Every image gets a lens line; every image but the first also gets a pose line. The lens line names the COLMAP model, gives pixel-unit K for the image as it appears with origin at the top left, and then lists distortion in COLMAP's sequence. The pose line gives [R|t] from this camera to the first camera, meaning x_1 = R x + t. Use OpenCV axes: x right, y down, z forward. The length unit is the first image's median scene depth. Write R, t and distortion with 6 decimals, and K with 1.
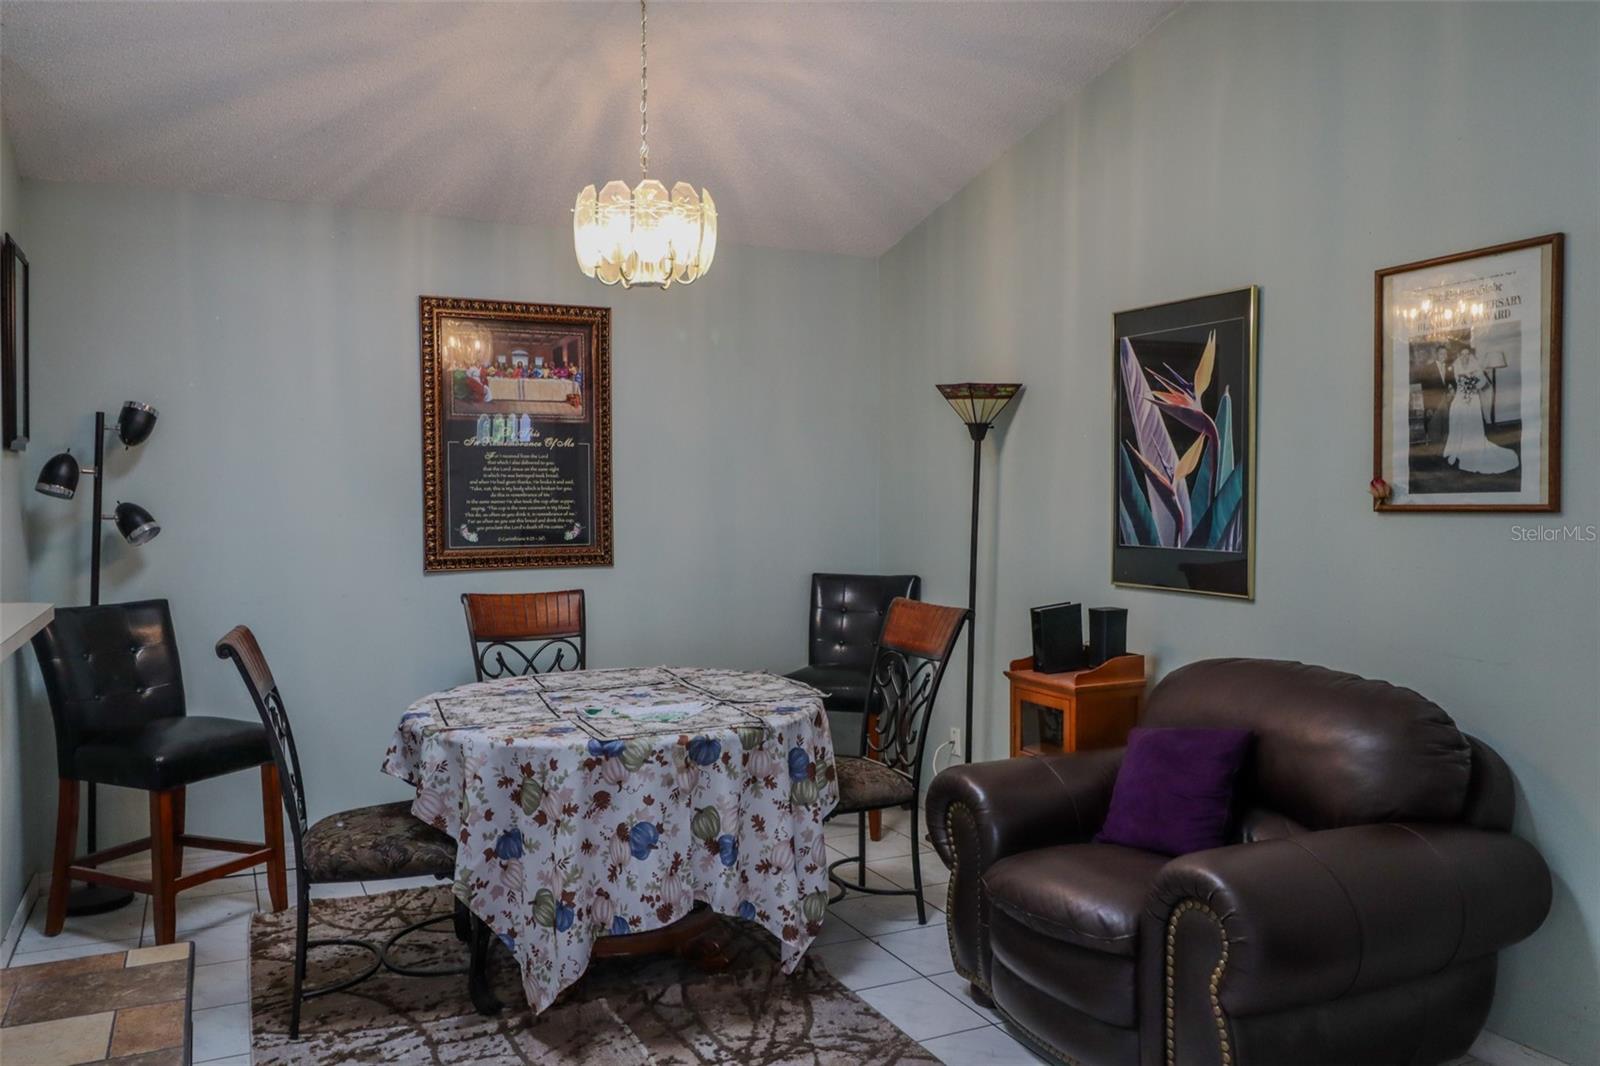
lens RADIAL K [[1219.2, 0, 799.6], [0, 1219.2, 531.8], [0, 0, 1]] dist [0.004559, 0.003605]
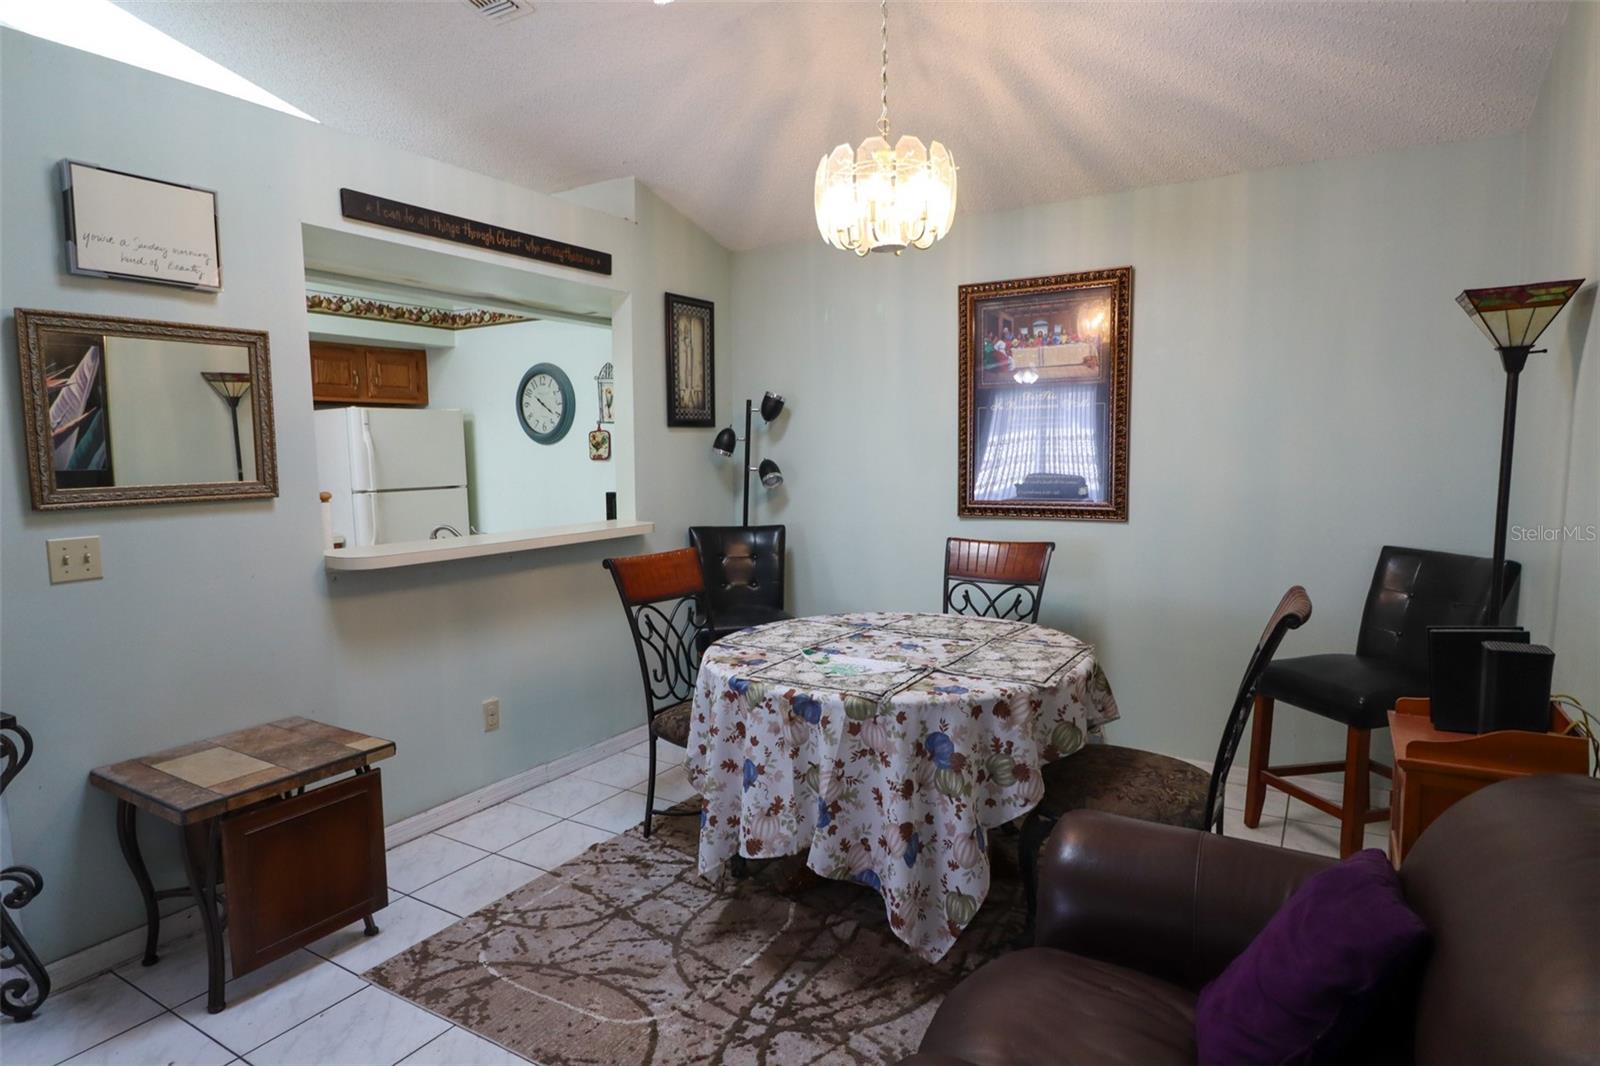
lens RADIAL K [[886.7, 0, 797.8], [0, 886.7, 534.0], [0, 0, 1]] dist [-0.000056, -0.001423]
pose [[0.538574, 0.074117, -0.839312, 0.509306], [-0.016296, 0.996854, 0.077573, -0.023807], [0.842421, -0.028101, 0.538087, 0.572303]]
